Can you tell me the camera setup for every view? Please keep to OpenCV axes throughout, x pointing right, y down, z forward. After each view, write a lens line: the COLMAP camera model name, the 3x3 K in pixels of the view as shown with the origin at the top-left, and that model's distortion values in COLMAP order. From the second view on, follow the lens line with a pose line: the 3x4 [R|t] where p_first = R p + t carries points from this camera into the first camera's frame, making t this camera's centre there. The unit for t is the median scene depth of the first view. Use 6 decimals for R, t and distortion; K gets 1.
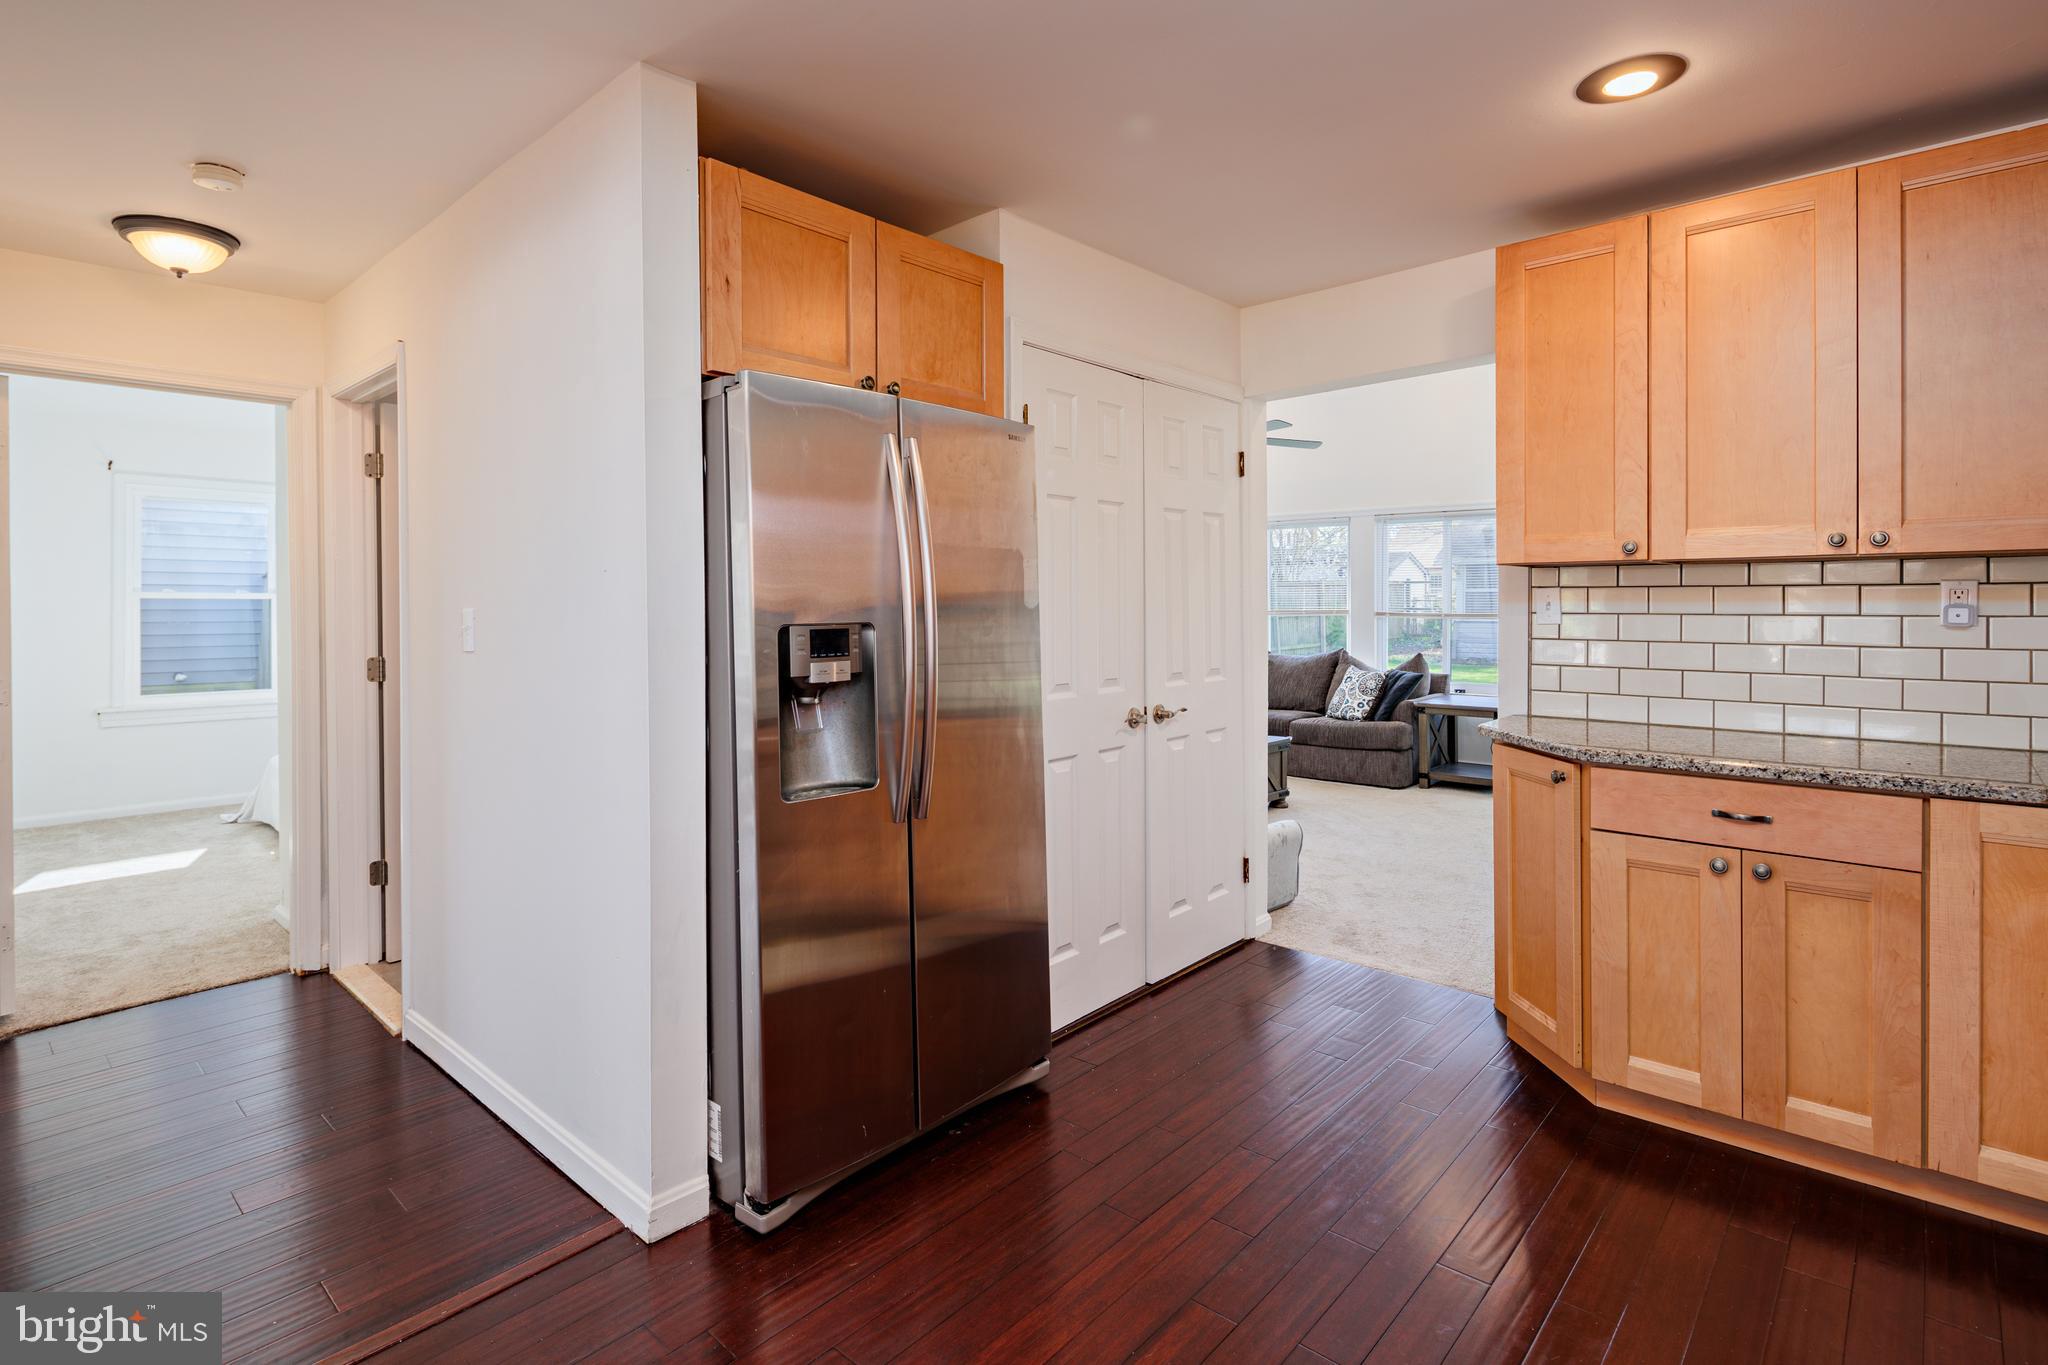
lens RADIAL K [[995.4, 0, 1015.7], [0, 995.4, 606.2], [0, 0, 1]] dist [-0.000535, -0.000221]
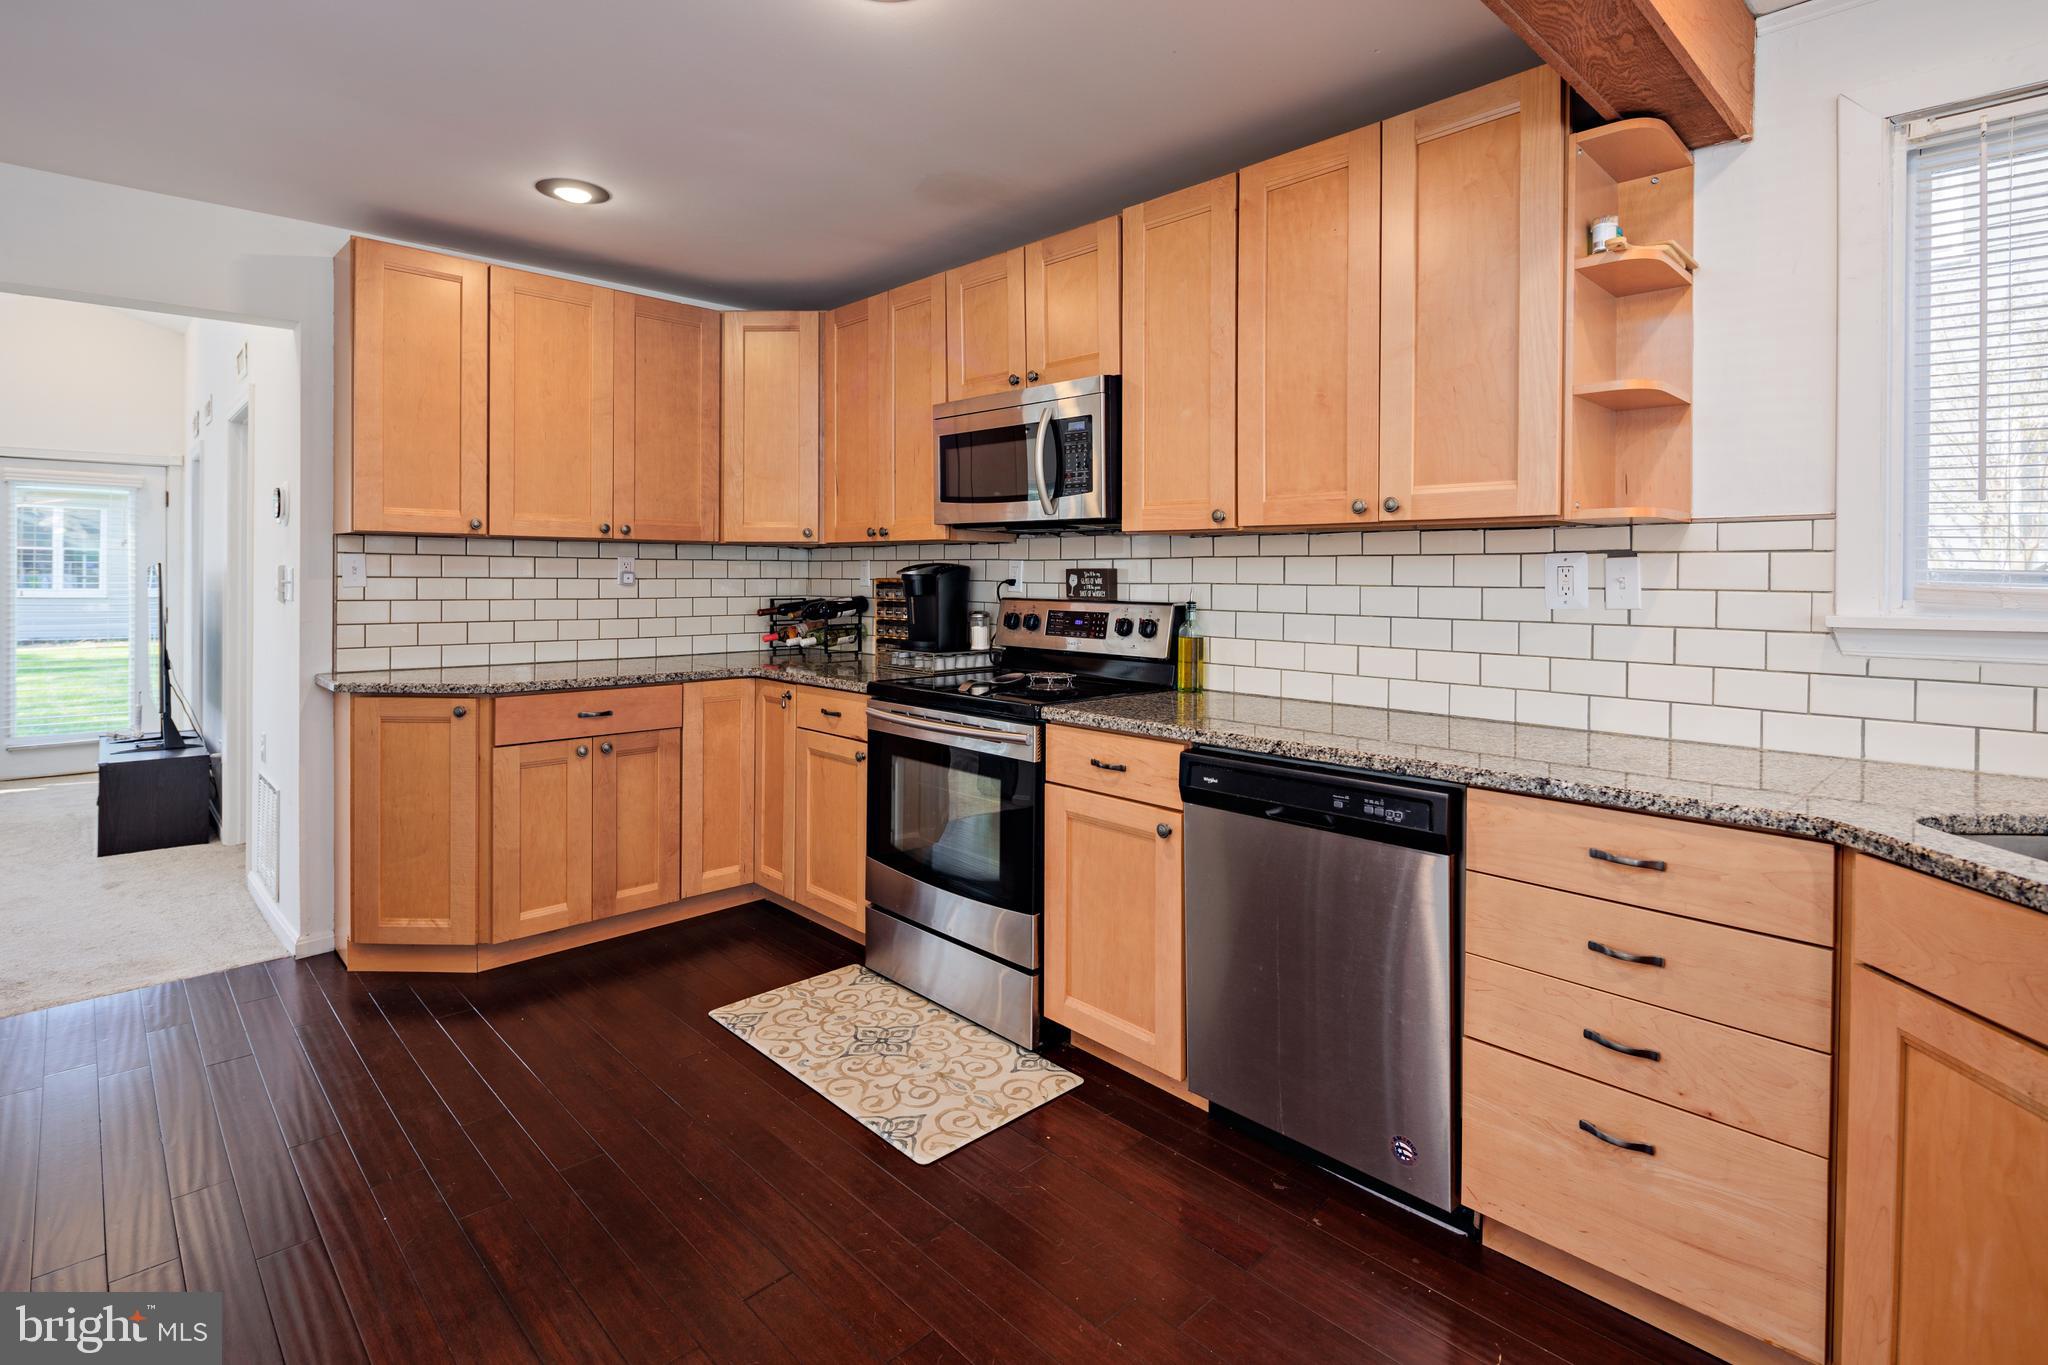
lens RADIAL K [[1002.0, 0, 1022.0], [0, 1002.0, 586.3], [0, 0, 1]] dist [0.002577, -0.001086]
pose [[0.076442, -0.007104, 0.997049, -0.655785], [-0.003253, 0.999968, 0.007374, 0.008834], [-0.997069, -0.003808, 0.076417, 0.242143]]
